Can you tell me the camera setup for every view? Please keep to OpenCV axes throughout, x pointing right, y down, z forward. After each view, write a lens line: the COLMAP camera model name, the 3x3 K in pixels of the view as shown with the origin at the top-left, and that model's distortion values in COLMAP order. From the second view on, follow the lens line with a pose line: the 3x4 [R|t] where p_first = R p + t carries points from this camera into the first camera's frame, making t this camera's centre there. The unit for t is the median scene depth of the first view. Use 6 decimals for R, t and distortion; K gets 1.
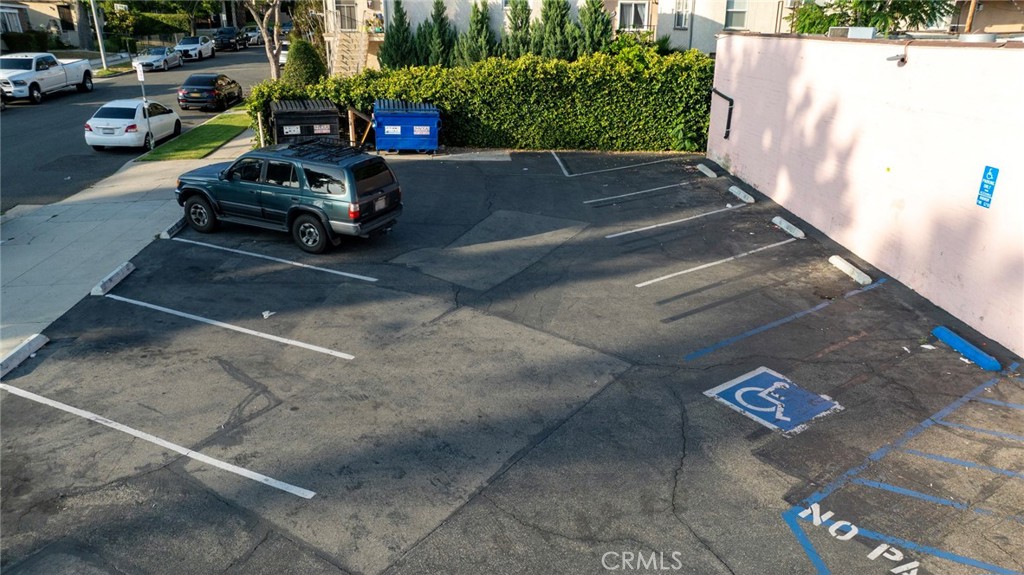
lens RADIAL K [[722.6, 0, 516.5], [0, 722.6, 286.2], [0, 0, 1]] dist [-0.058293, 0.083998]
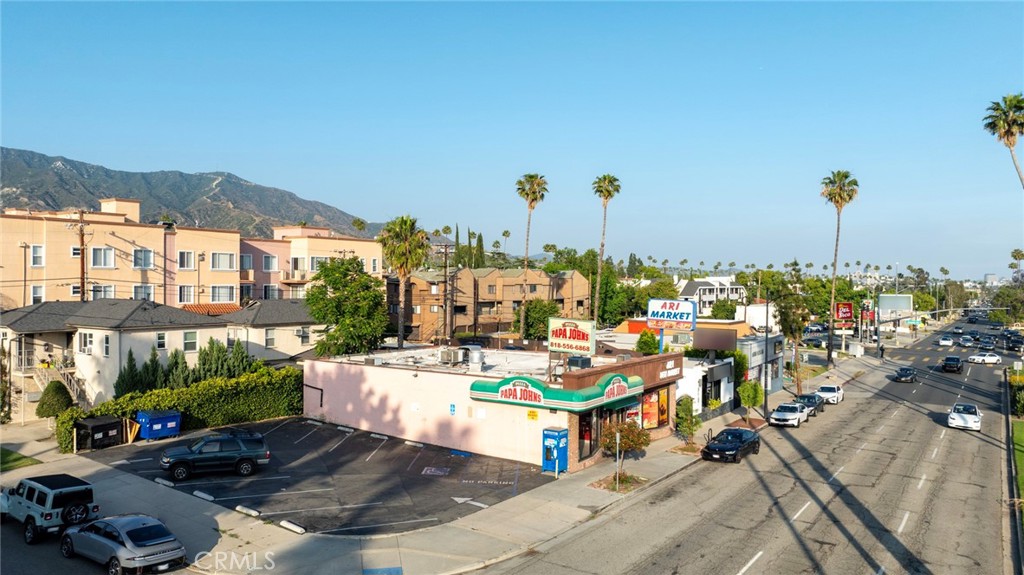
lens RADIAL K [[720.8, 0, 515.6], [0, 720.8, 284.0], [0, 0, 1]] dist [-0.034413, 0.037277]
pose [[0.625015, 0.000237, 0.780613, -0.977490], [0.266088, 0.940045, -0.213335, 0.061902], [-0.733862, 0.341050, 0.587479, -0.787107]]
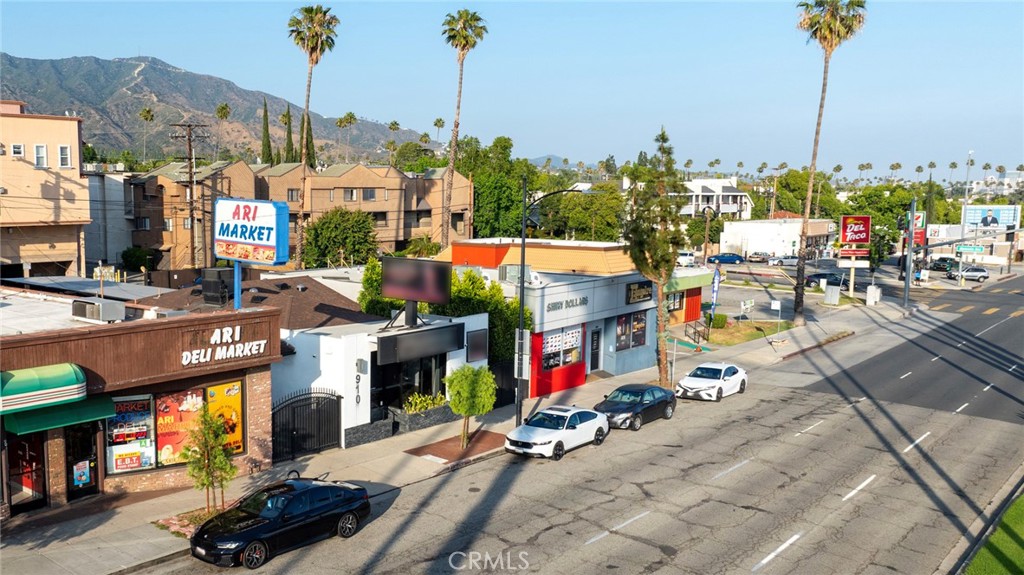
lens RADIAL K [[907.4, 0, 384.5], [0, 907.4, 308.6], [0, 0, 1]] dist [-0.013226, -0.009627]
pose [[0.729559, -0.085999, 0.678490, 0.201679], [0.235659, 0.962919, -0.131347, 0.136603], [-0.642035, 0.255718, 0.722772, -0.871942]]
